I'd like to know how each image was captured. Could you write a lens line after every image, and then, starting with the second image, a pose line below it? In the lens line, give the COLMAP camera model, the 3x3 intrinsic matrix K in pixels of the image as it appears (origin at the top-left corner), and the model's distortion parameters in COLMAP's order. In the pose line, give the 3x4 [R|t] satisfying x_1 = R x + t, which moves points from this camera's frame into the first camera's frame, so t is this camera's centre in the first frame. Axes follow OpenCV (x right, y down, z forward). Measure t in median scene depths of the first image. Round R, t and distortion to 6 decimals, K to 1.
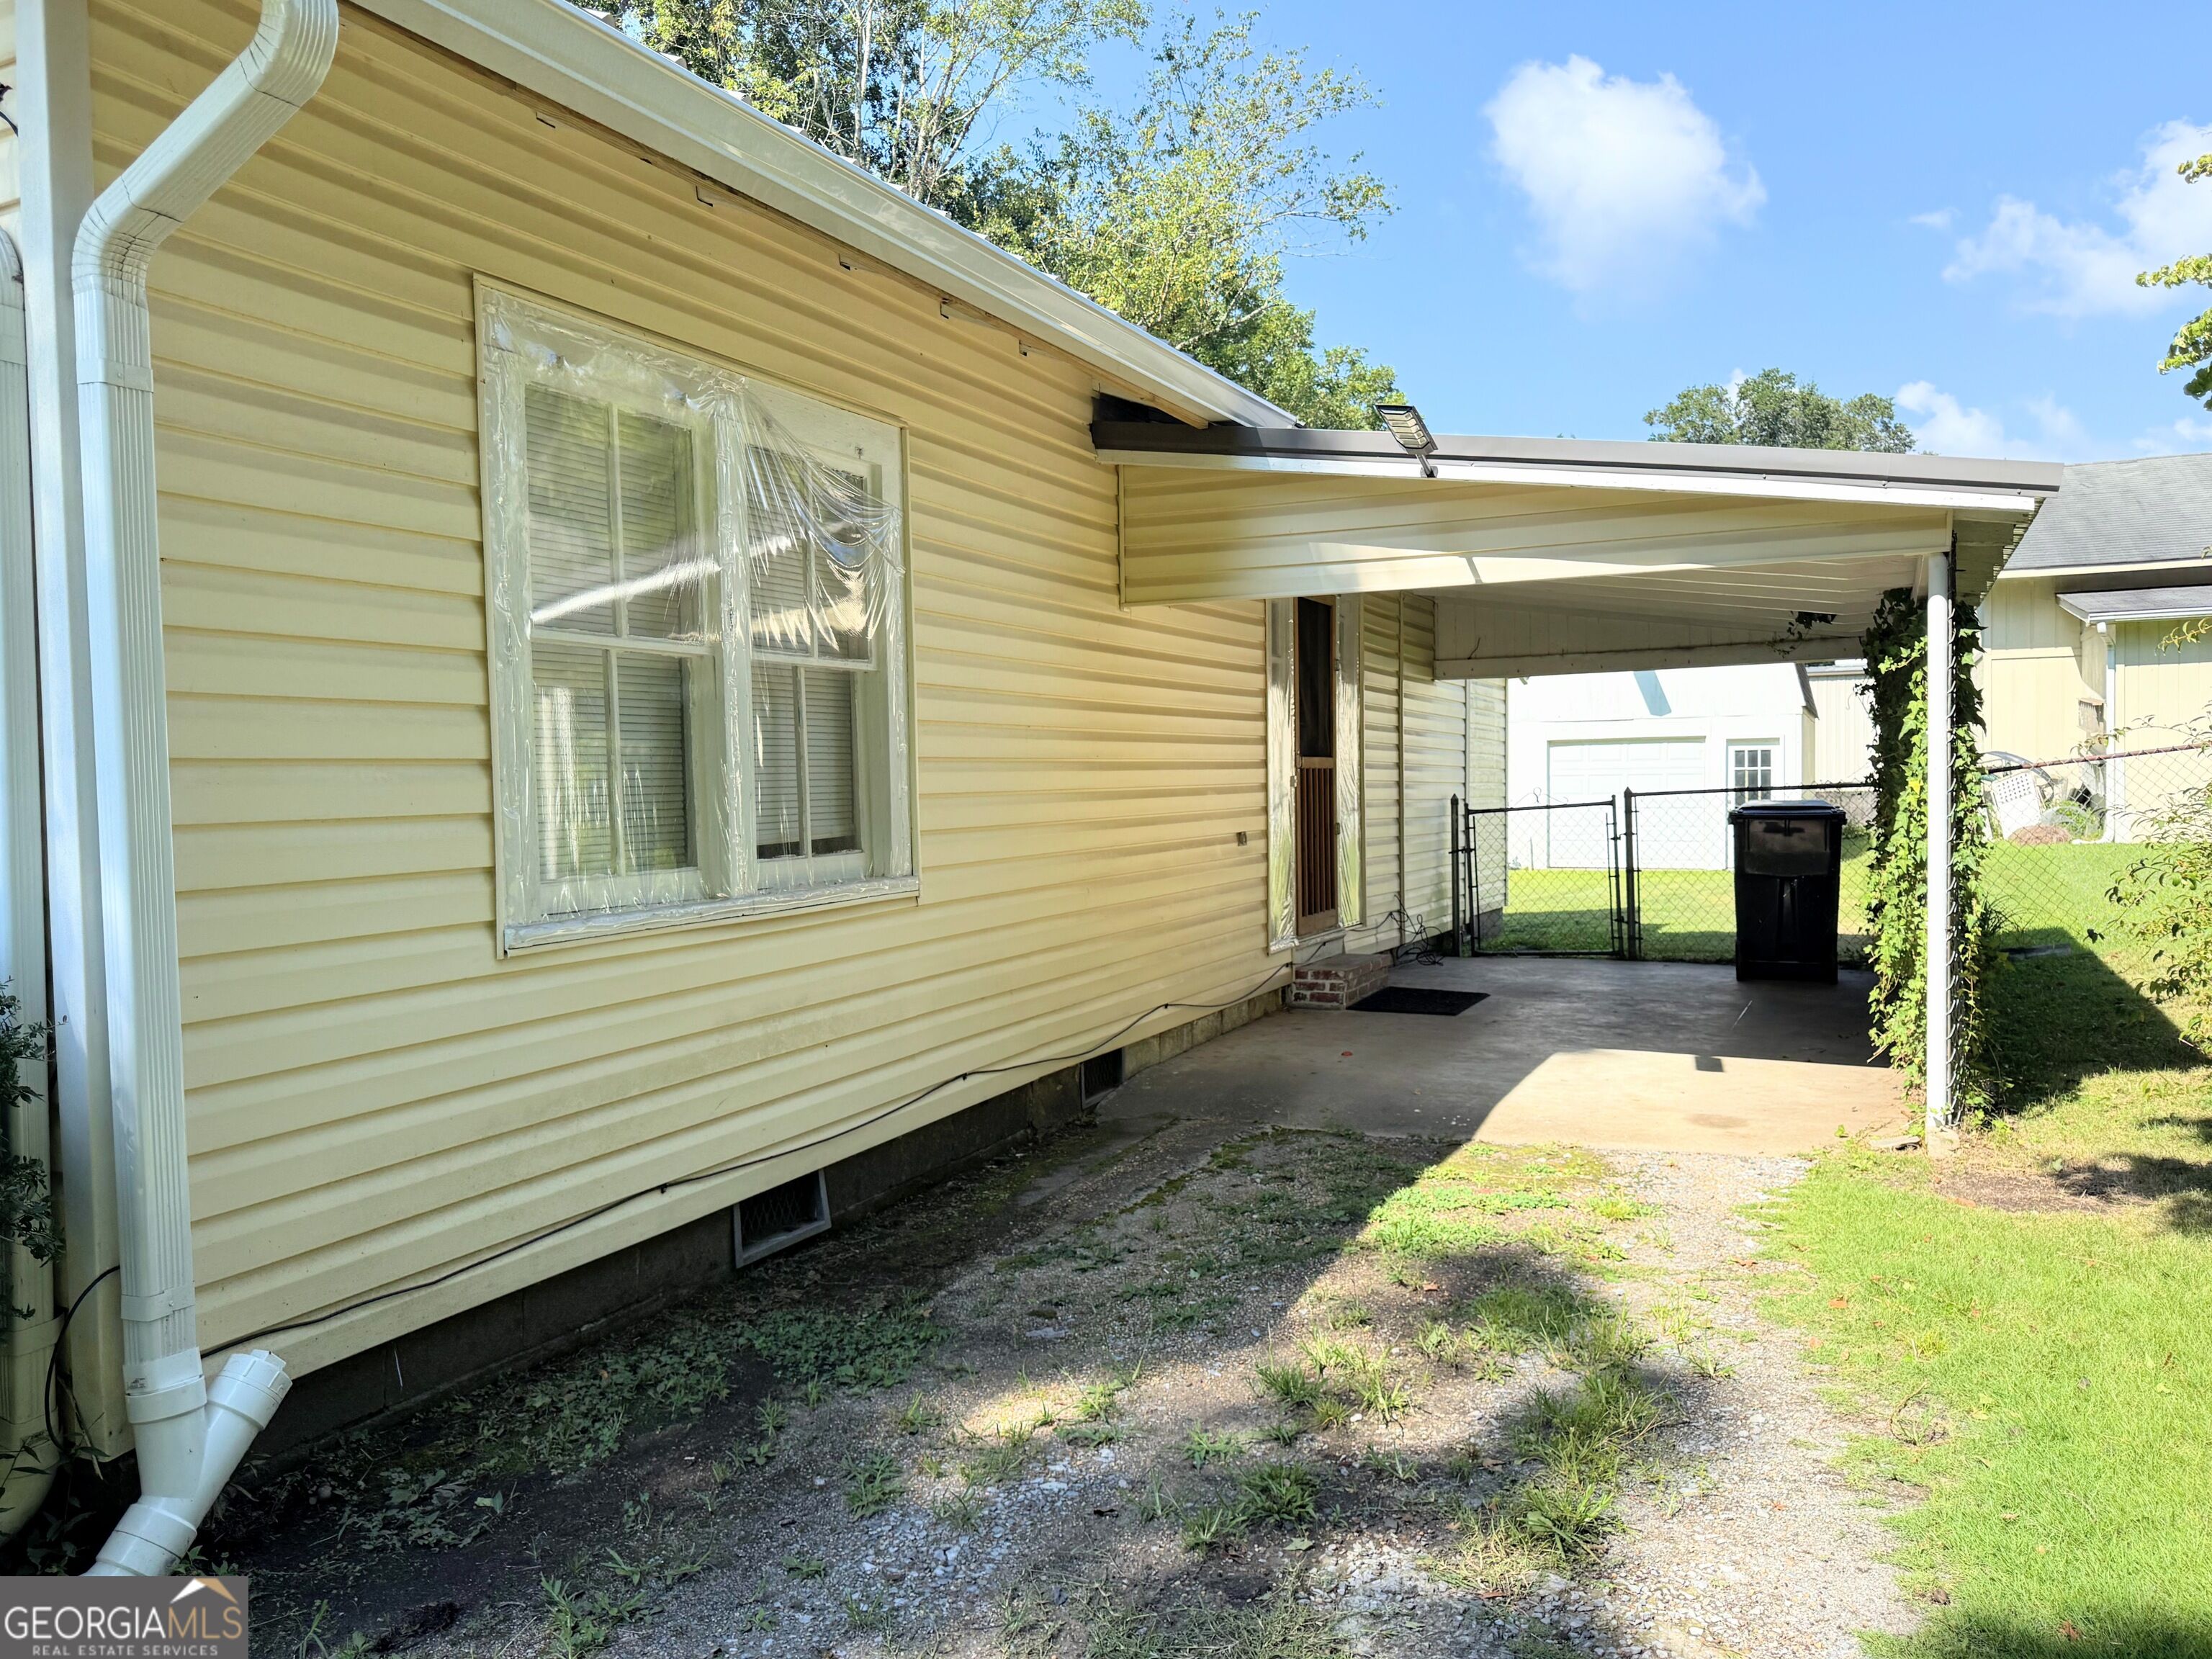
lens RADIAL K [[1565.0, 0, 1106.0], [0, 1565.0, 832.0], [0, 0, 1]] dist [0.017875, -0.026964]
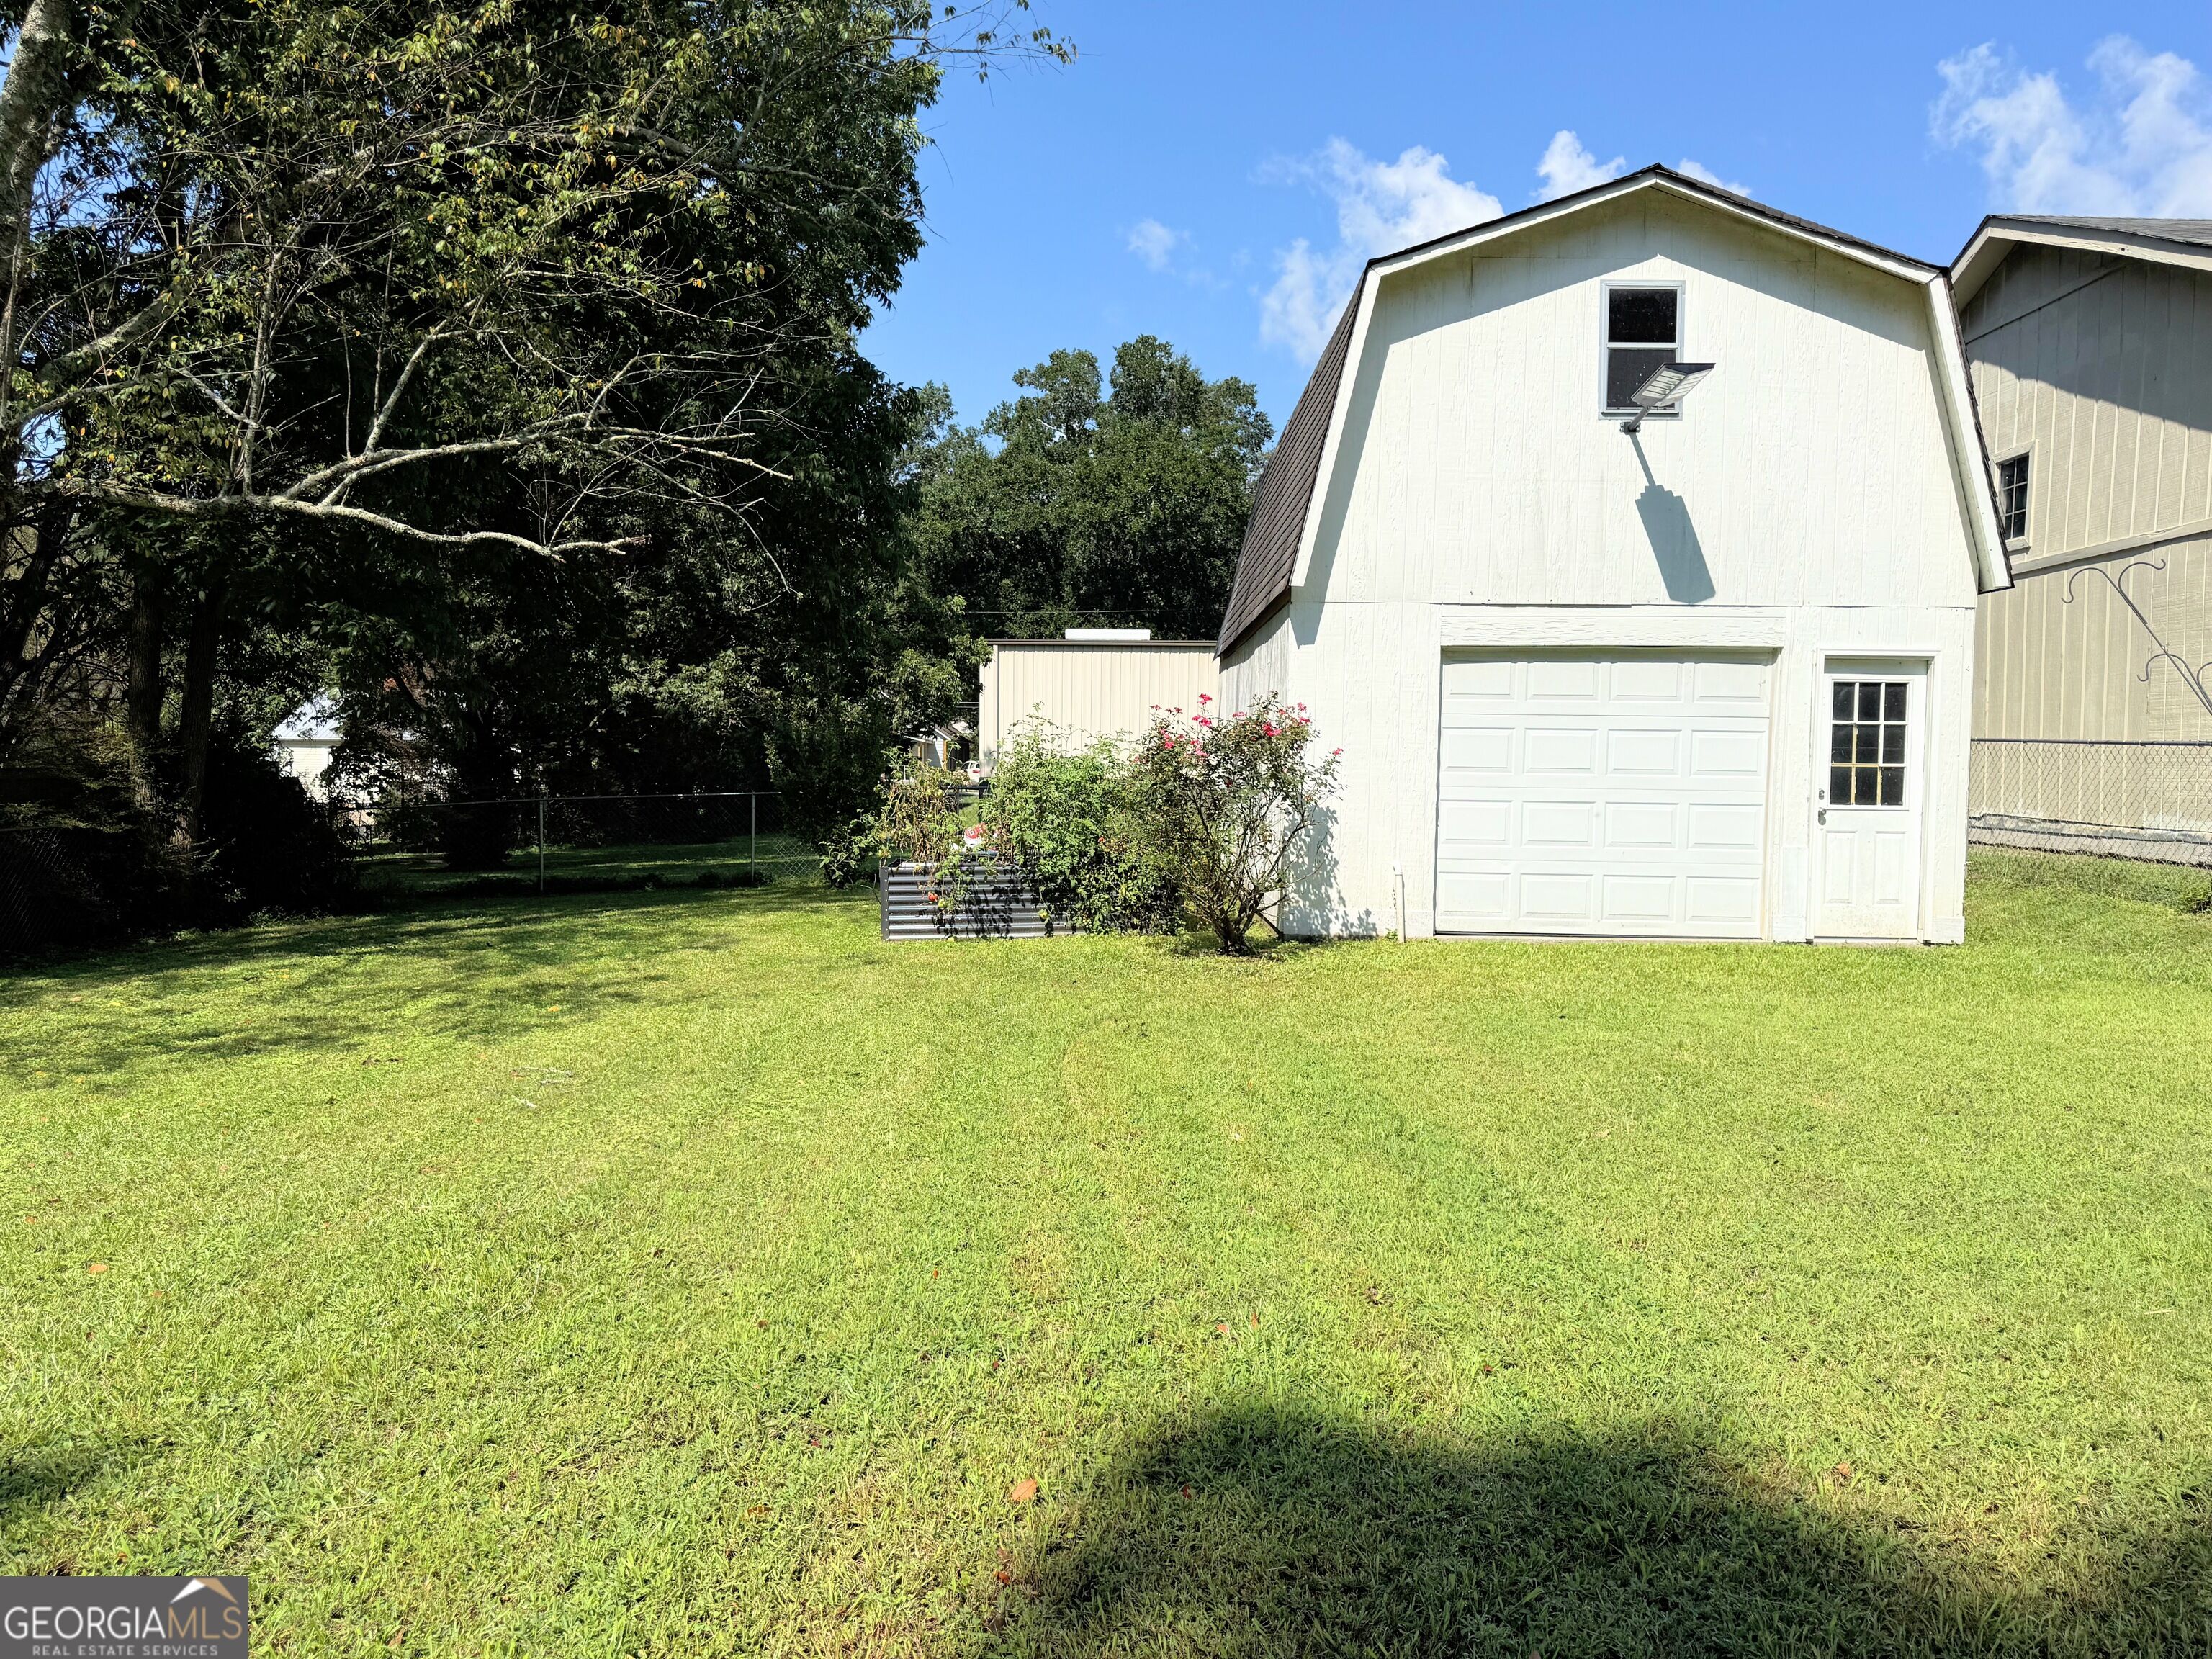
lens RADIAL K [[1565.0, 0, 1106.1], [0, 1565.0, 830.1], [0, 0, 1]] dist [0.017875, -0.026964]
pose [[0.905319, 0.004149, 0.424713, 0.009697], [-0.006475, 0.999971, 0.004034, -0.008615], [-0.424684, -0.006402, 0.905319, 0.656353]]
